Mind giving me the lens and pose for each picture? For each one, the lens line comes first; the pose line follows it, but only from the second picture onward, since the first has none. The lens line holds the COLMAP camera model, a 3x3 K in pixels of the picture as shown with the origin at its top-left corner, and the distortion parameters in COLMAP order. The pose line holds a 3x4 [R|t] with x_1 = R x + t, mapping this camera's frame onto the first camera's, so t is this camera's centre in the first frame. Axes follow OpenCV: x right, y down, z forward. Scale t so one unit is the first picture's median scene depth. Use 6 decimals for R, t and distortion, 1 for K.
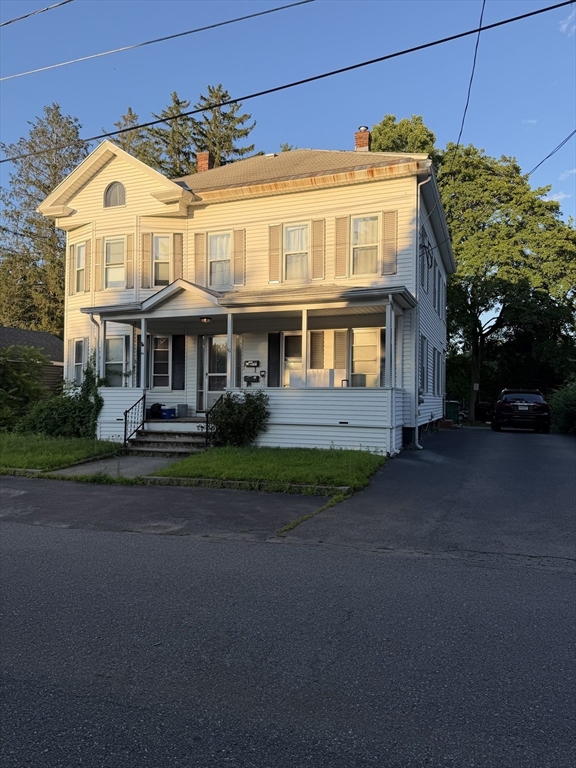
lens RADIAL K [[540.6, 0, 288.0], [0, 540.6, 384.0], [0, 0, 1]] dist [0.002764, -0.000468]
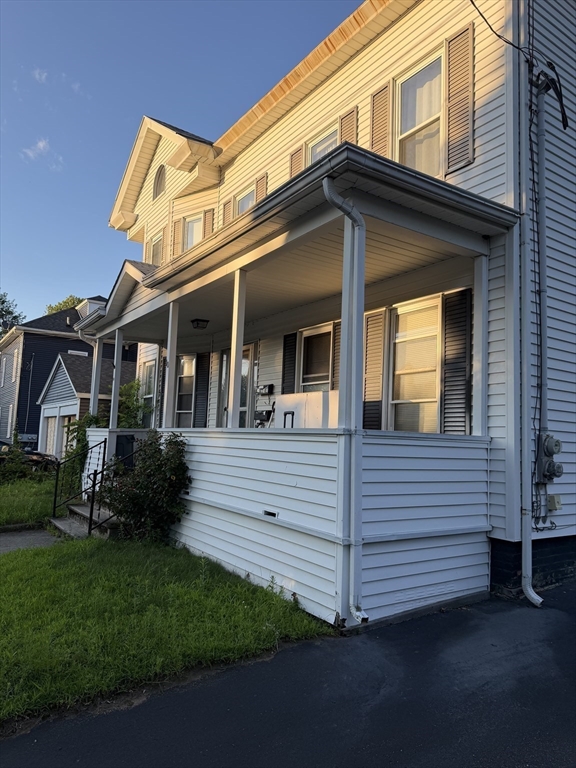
lens RADIAL K [[536.0, 0, 288.0], [0, 536.0, 384.0], [0, 0, 1]] dist [-0.009051, -0.003192]
pose [[0.818731, -0.039729, -0.572801, 0.310019], [-0.014321, 0.995880, -0.089542, 0.007808], [0.573999, 0.081514, 0.814789, 0.588711]]
